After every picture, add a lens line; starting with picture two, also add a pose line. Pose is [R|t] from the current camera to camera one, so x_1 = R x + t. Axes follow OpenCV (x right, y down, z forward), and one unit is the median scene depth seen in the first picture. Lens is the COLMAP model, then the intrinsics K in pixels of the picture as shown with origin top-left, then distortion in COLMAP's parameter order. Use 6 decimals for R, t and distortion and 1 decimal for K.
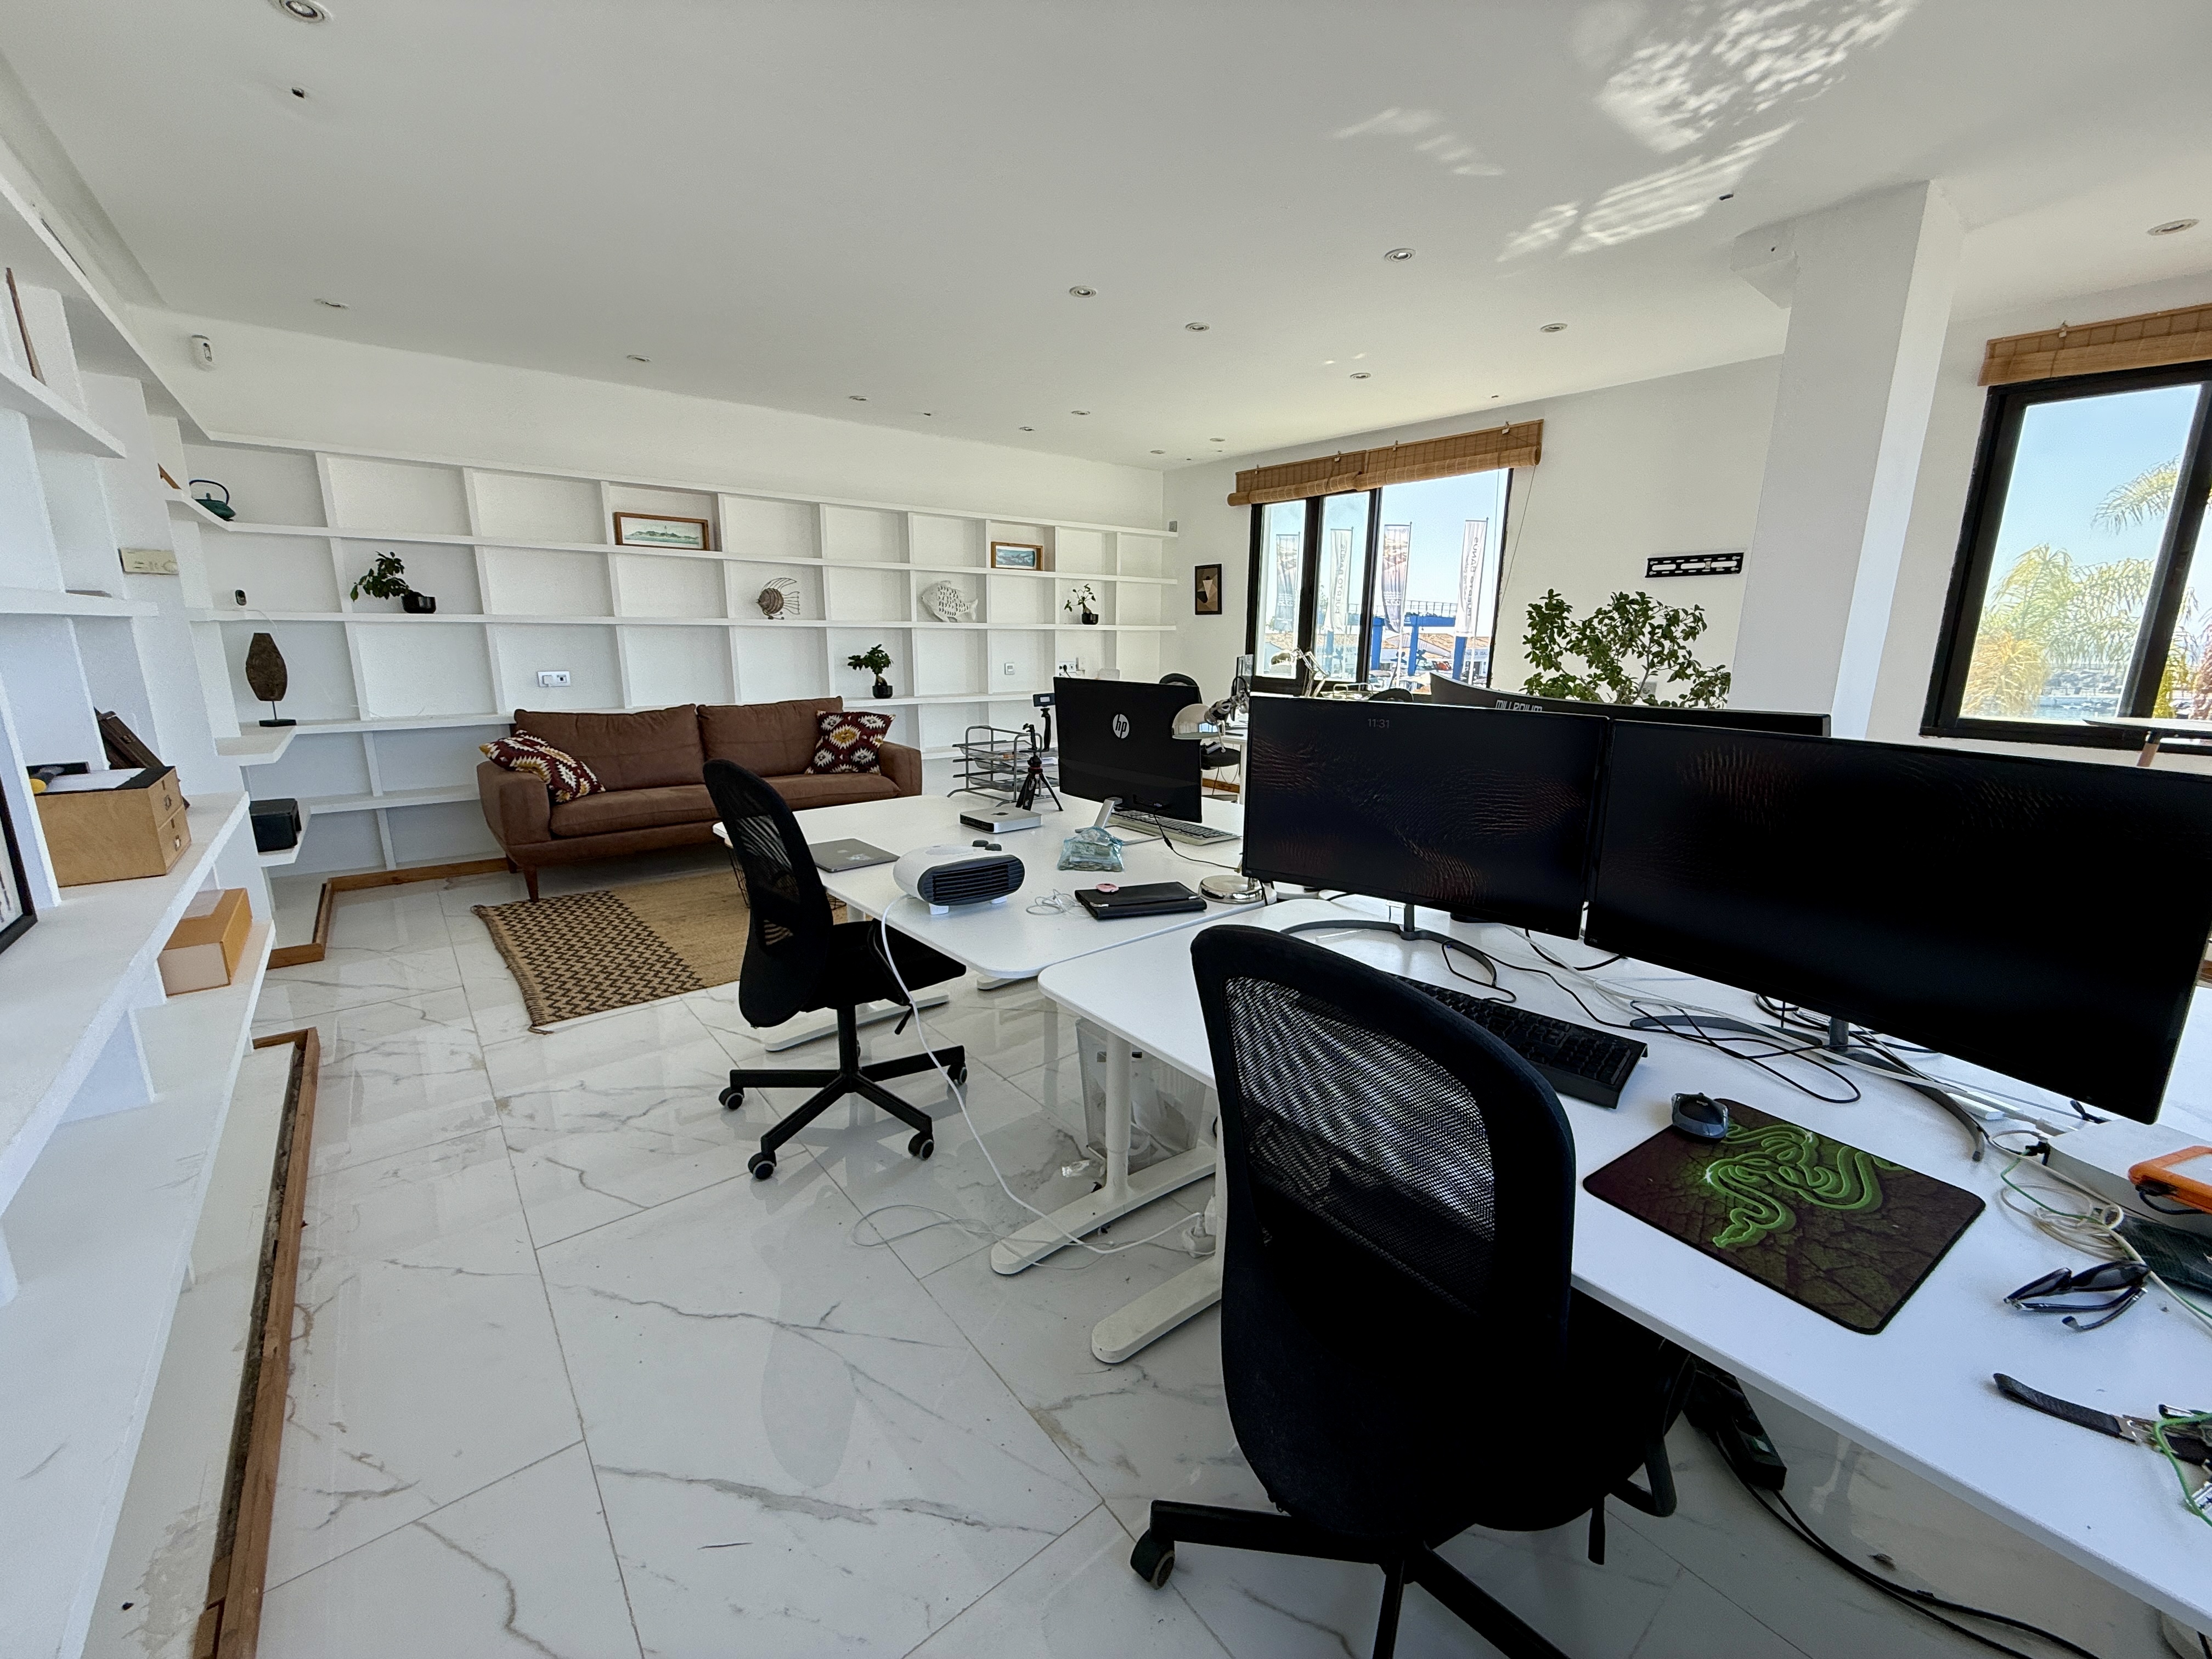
lens RADIAL K [[881.6, 0, 1098.7], [0, 881.6, 825.7], [0, 0, 1]] dist [-0.000106, 0.000165]
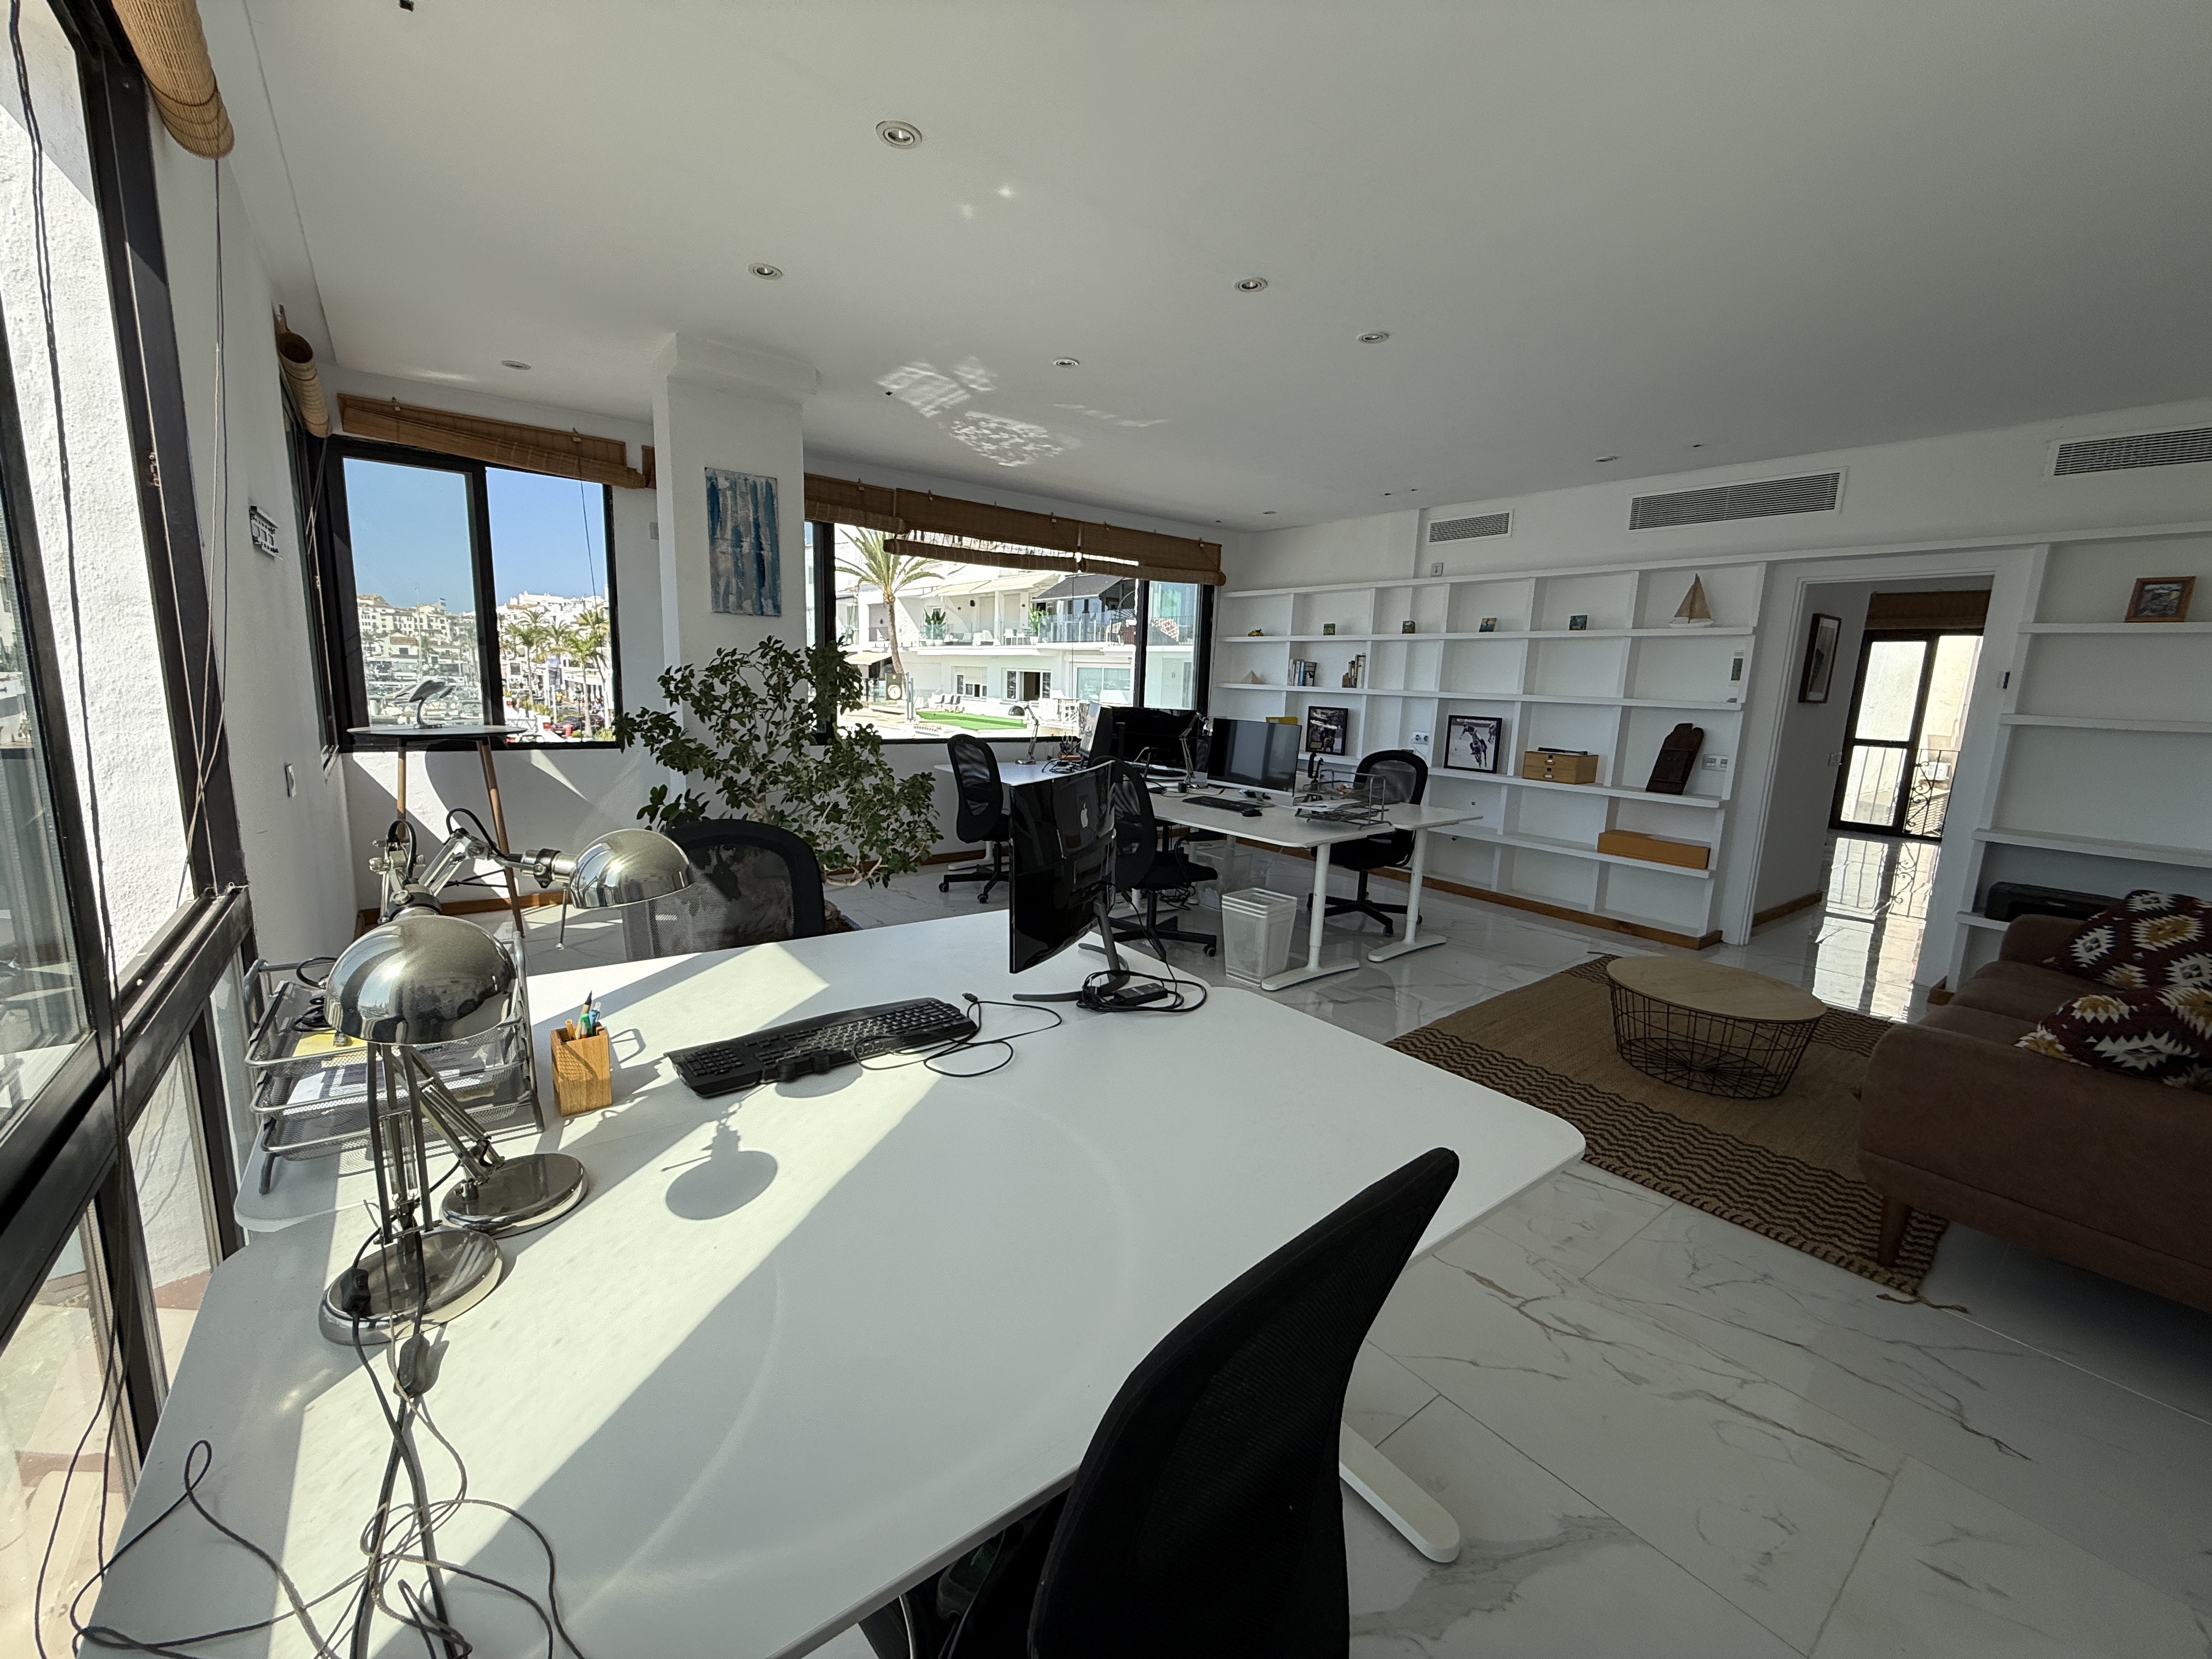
lens RADIAL K [[881.6, 0, 1098.7], [0, 881.6, 825.7], [0, 0, 1]] dist [-0.000106, 0.000165]
pose [[-0.998444, -0.050179, 0.024342, 0.303657], [-0.037502, 0.927100, 0.372933, -0.647939], [-0.041281, 0.371440, -0.927539, 2.834011]]
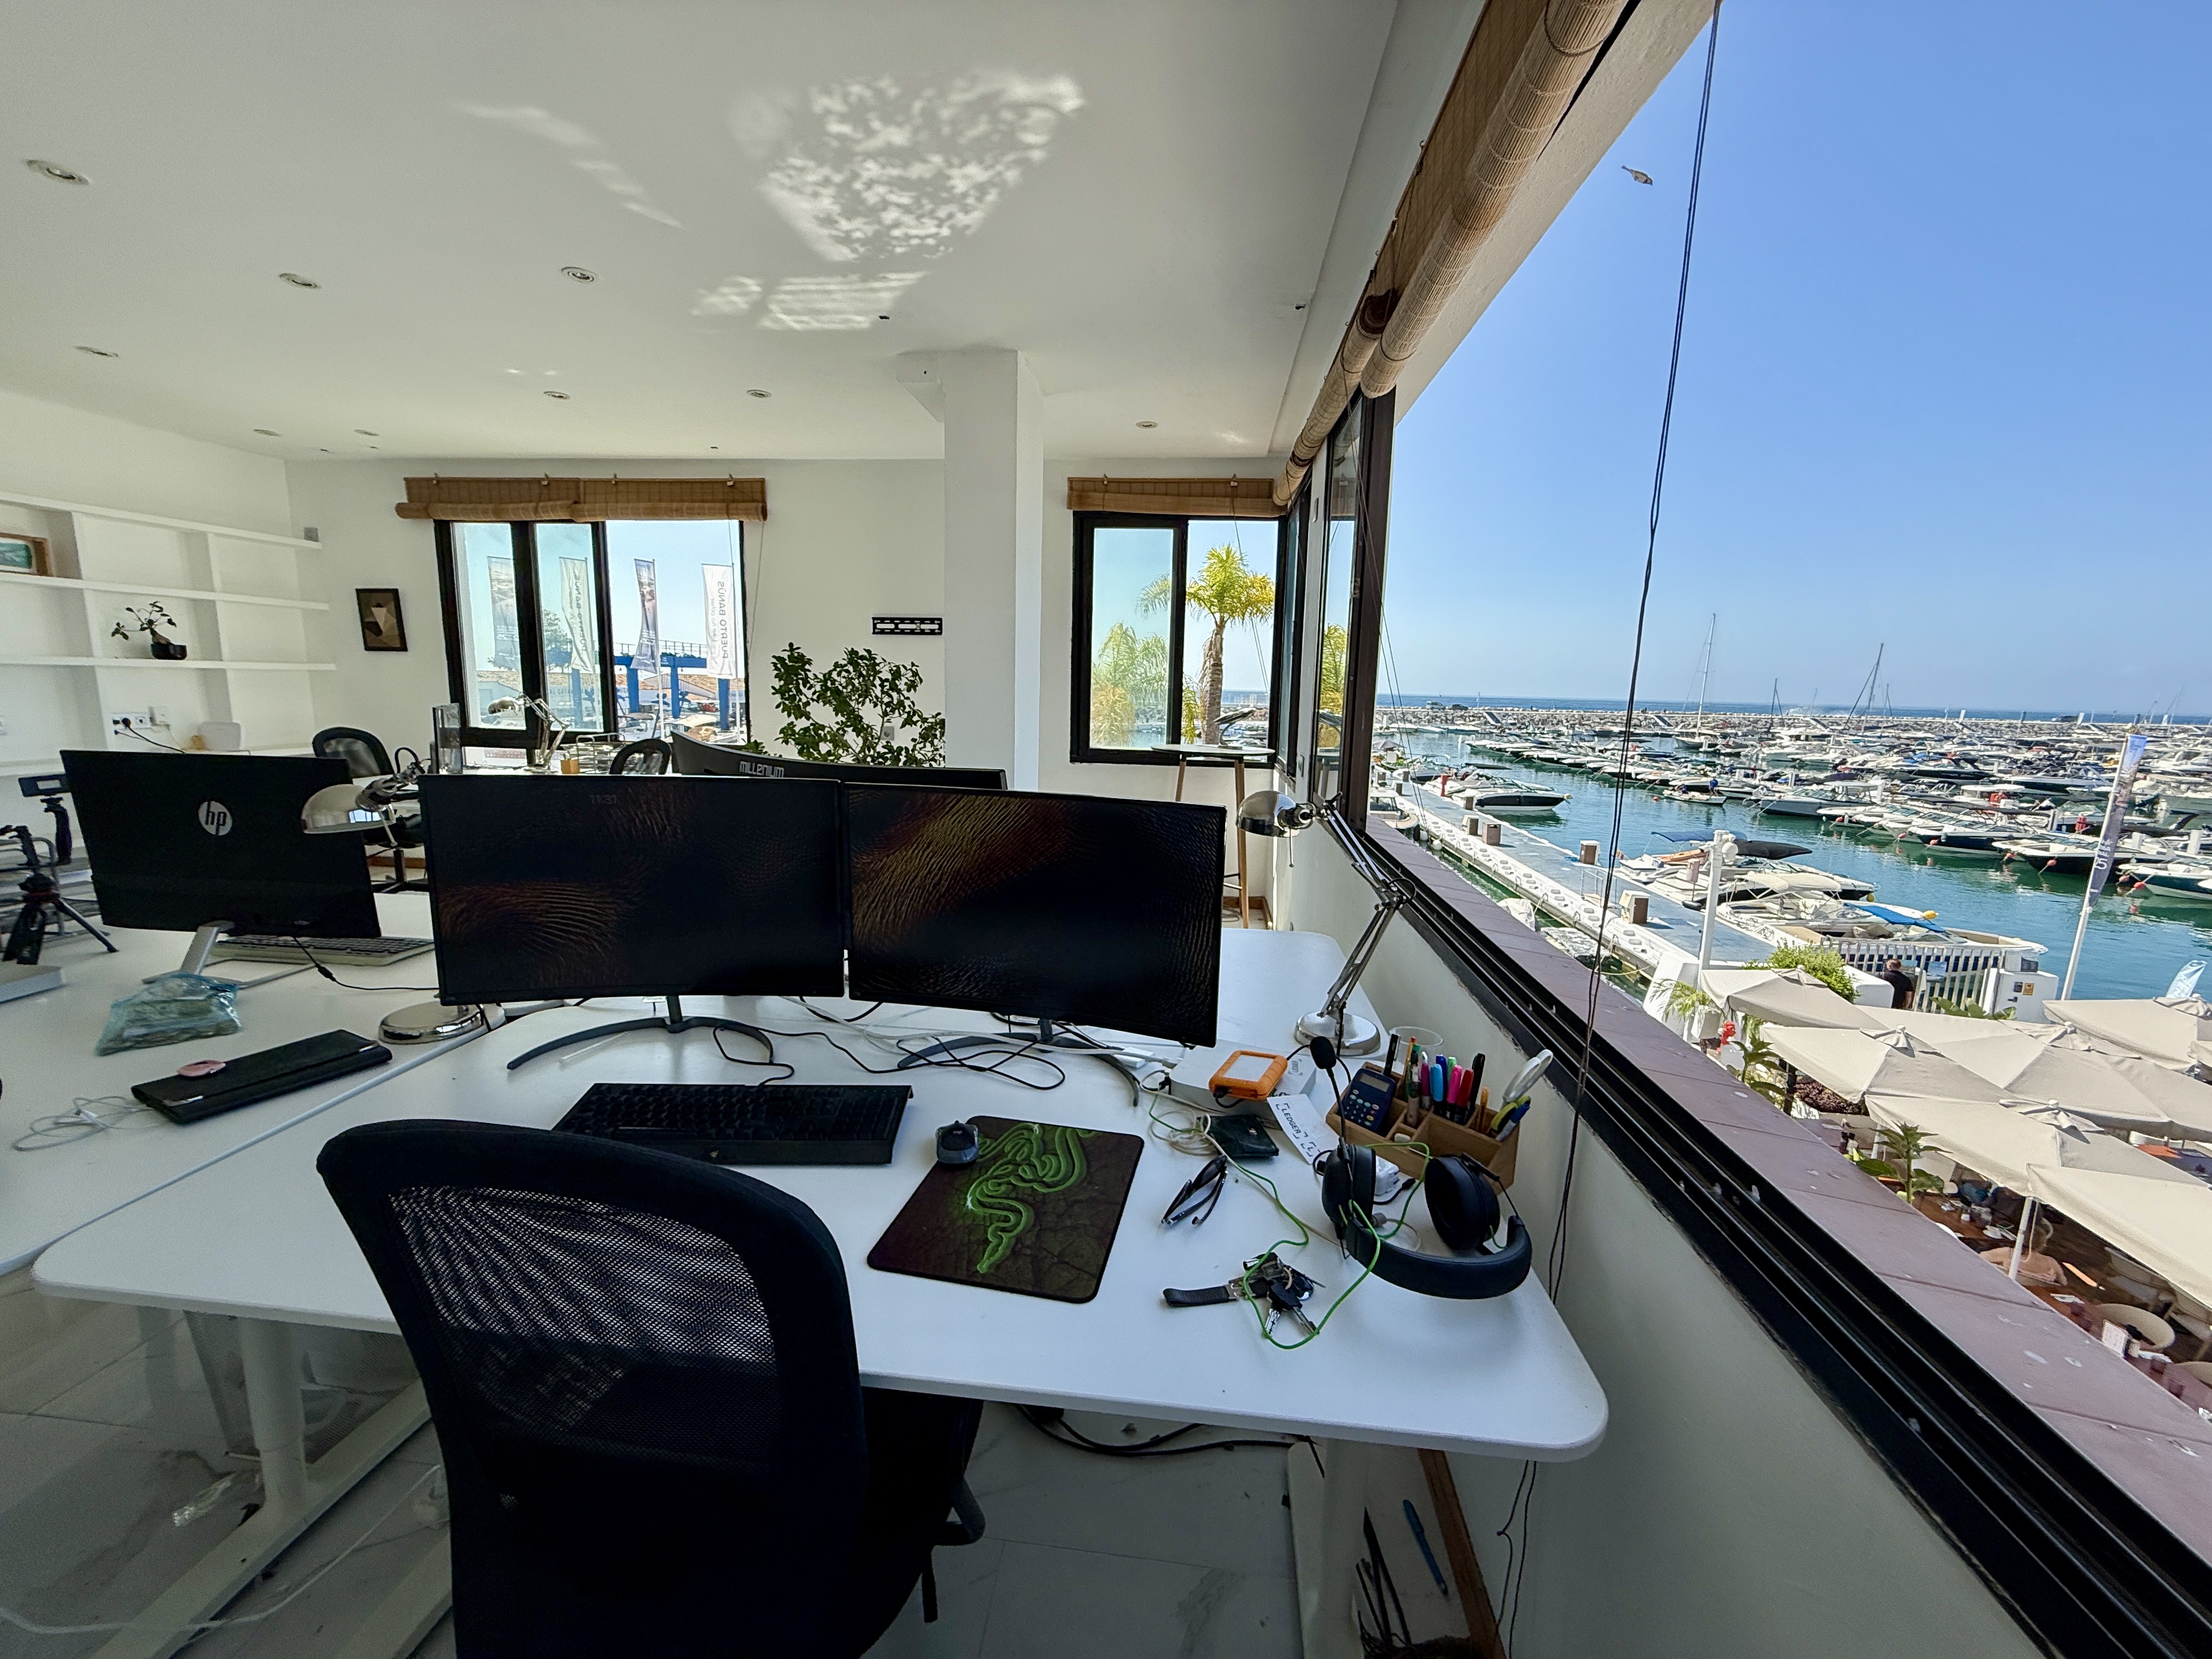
lens RADIAL K [[881.6, 0, 1098.7], [0, 881.6, 825.7], [0, 0, 1]] dist [-0.000106, 0.000165]
pose [[0.712462, -0.101517, 0.694329, 0.040079], [0.132126, 0.991189, 0.009344, -0.023160], [-0.689159, 0.085082, 0.719597, 0.026690]]
